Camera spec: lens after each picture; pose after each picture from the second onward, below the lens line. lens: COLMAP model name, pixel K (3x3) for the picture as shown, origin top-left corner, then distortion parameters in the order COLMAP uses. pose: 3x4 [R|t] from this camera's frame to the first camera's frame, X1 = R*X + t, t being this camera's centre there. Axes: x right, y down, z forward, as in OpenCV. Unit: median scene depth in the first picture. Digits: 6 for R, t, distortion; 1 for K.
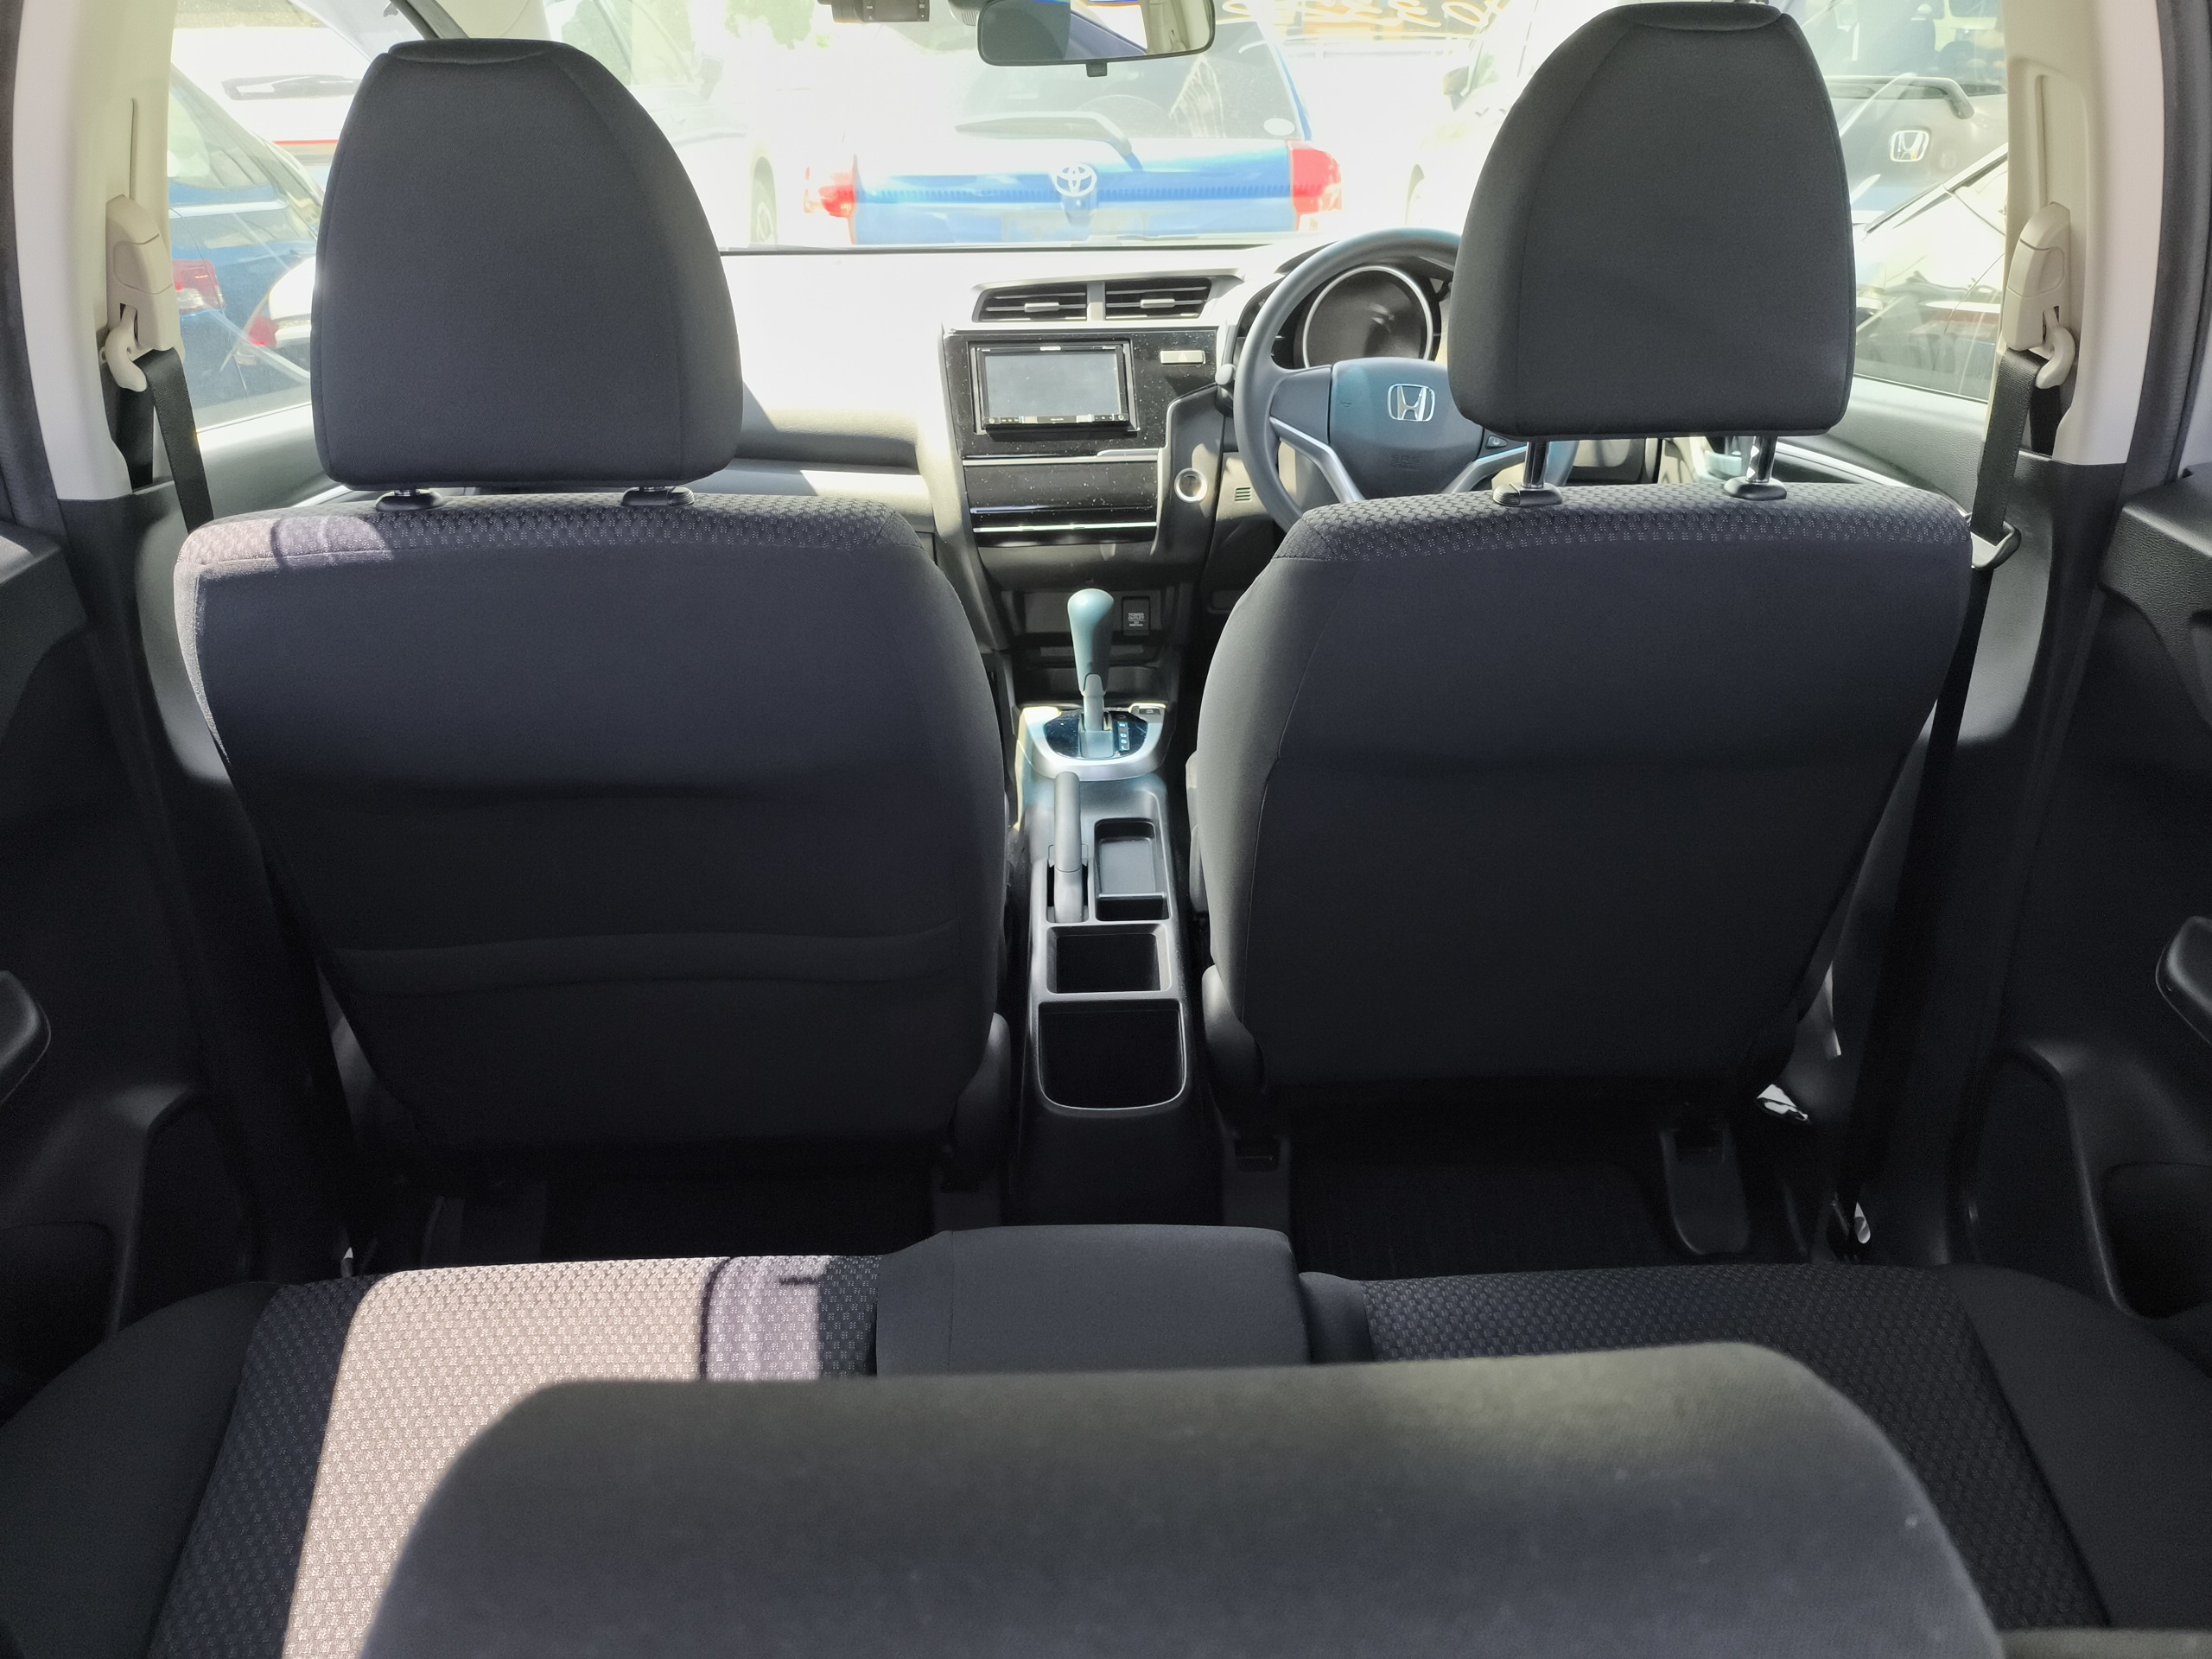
lens RADIAL K [[1662.0, 0, 1124.5], [0, 1662.0, 826.2], [0, 0, 1]] dist [0.043553, -0.067101]
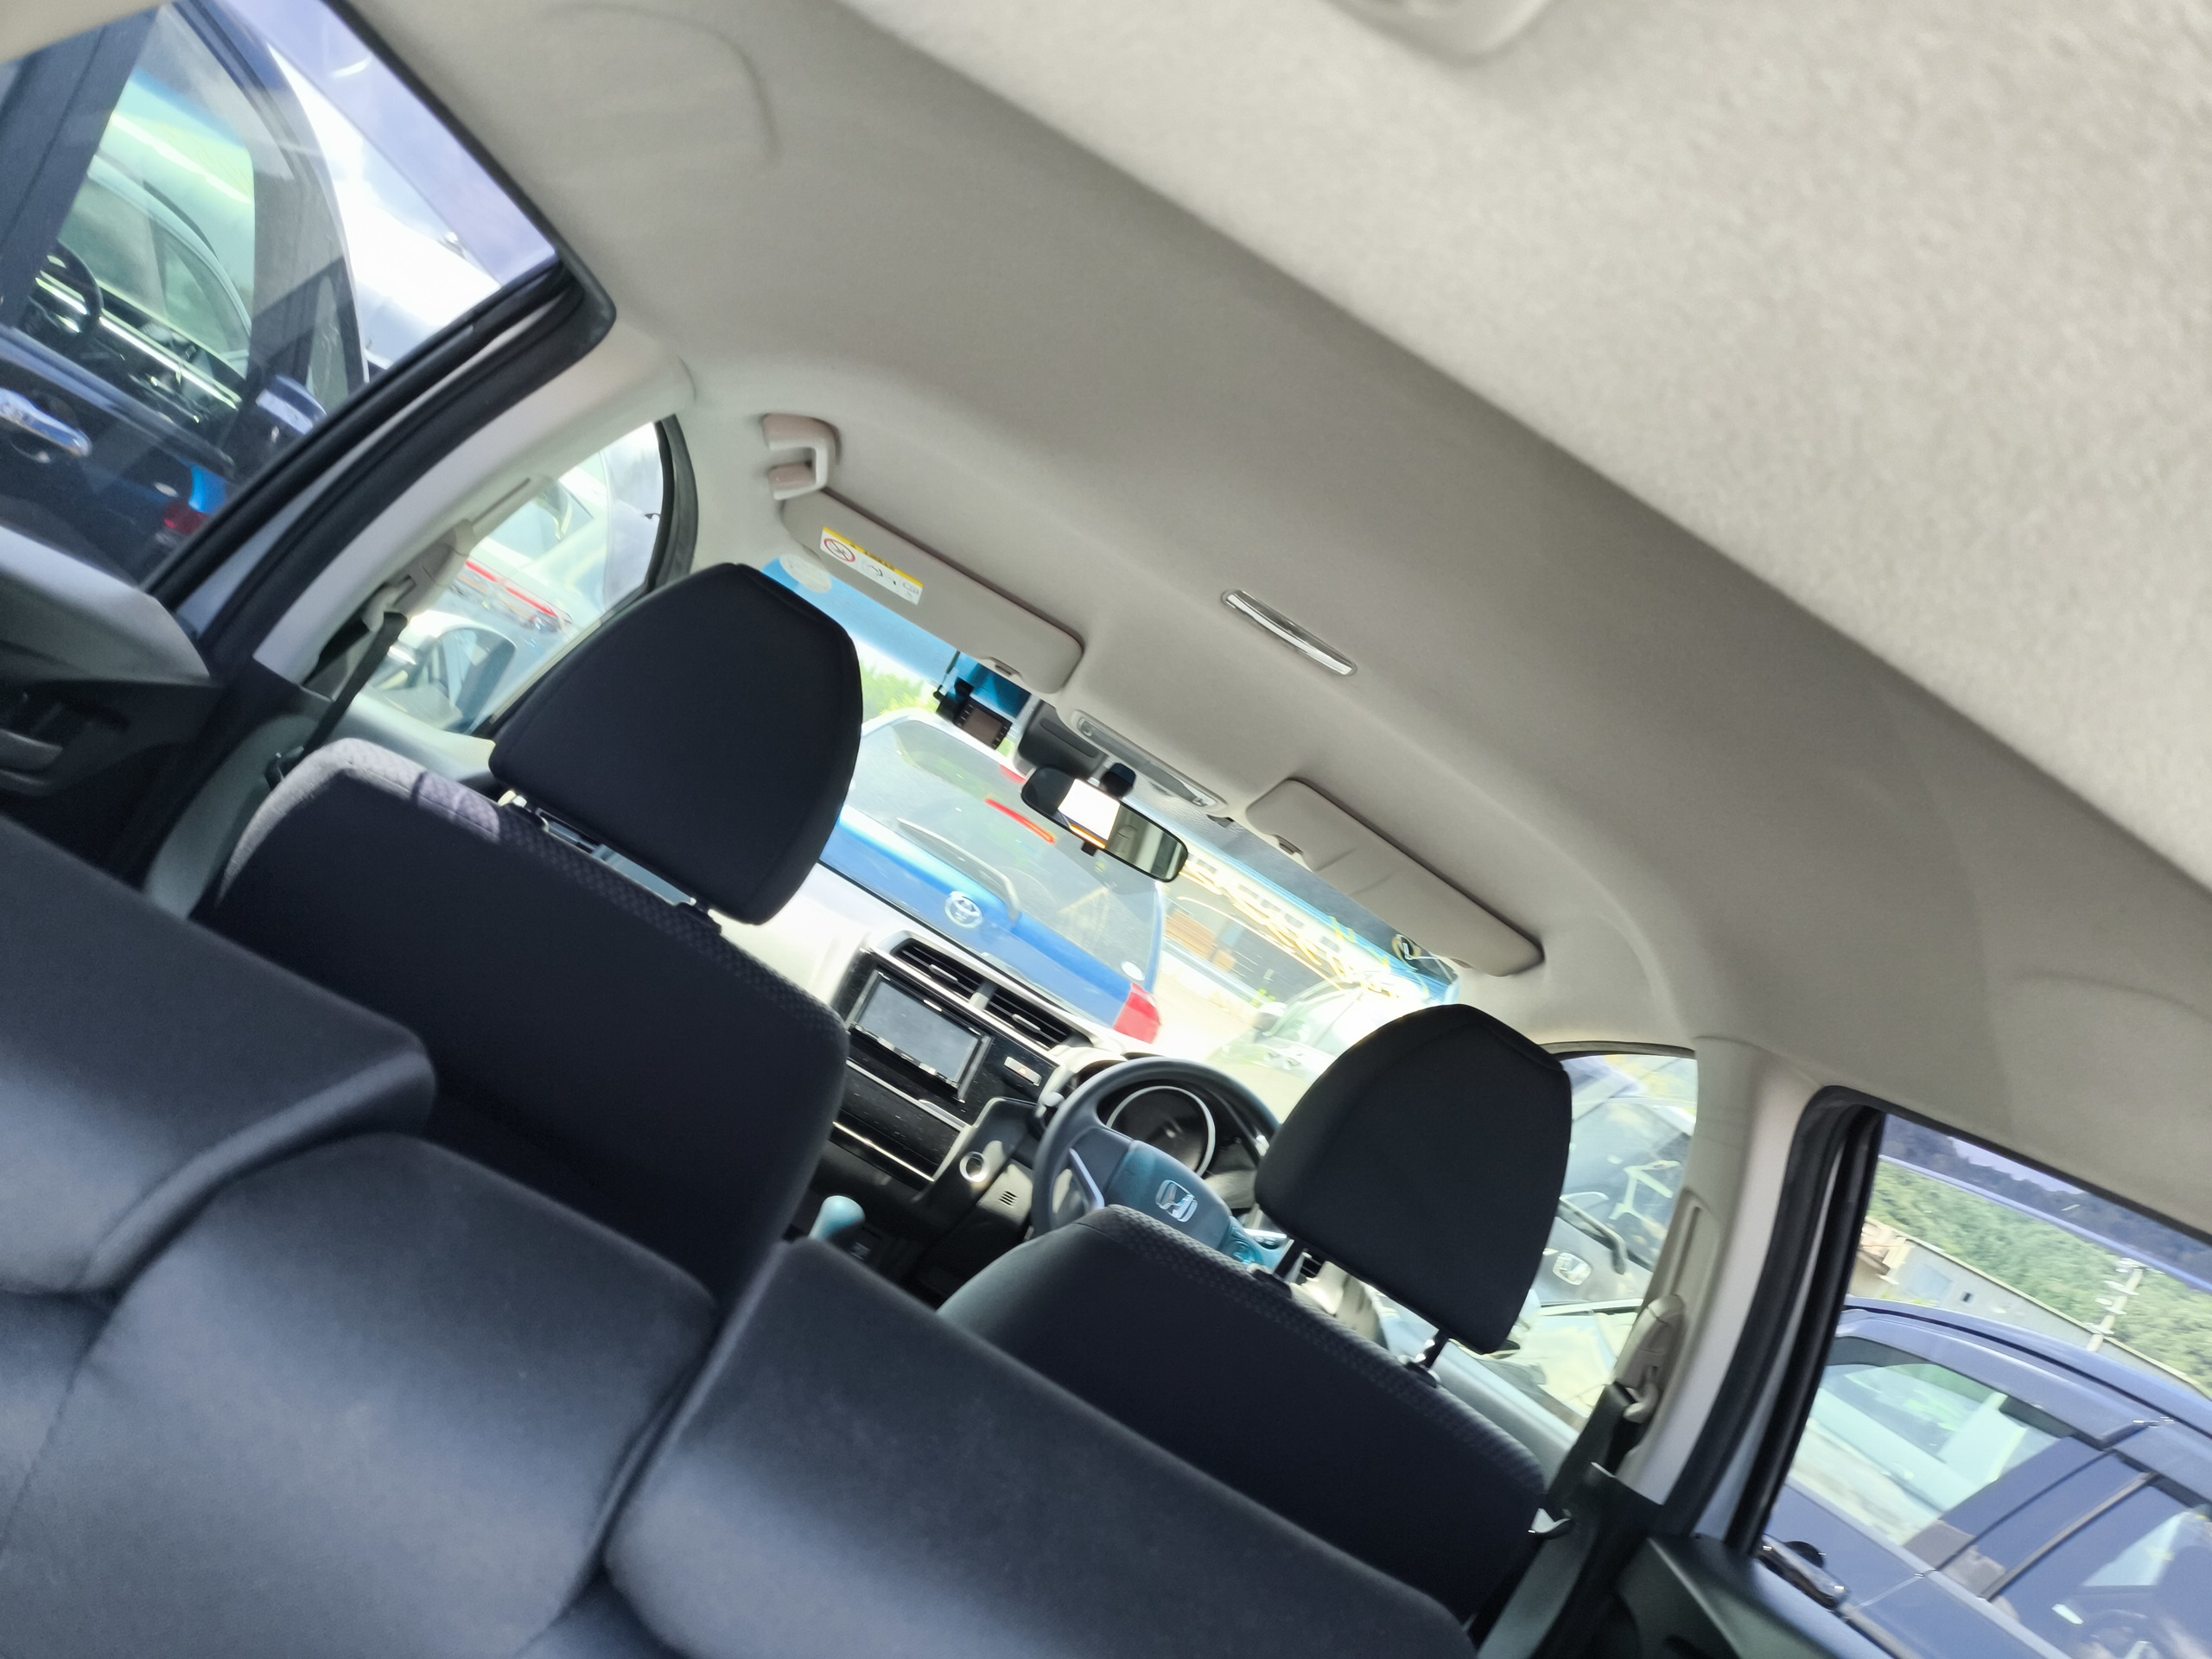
lens RADIAL K [[1662.0, 0, 1112.5], [0, 1662.0, 843.8], [0, 0, 1]] dist [0.043553, -0.067101]
pose [[0.841051, 0.538117, 0.055337, -0.065399], [-0.458219, 0.763050, -0.455839, 0.107901], [-0.287519, 0.358028, 0.888341, -0.129981]]
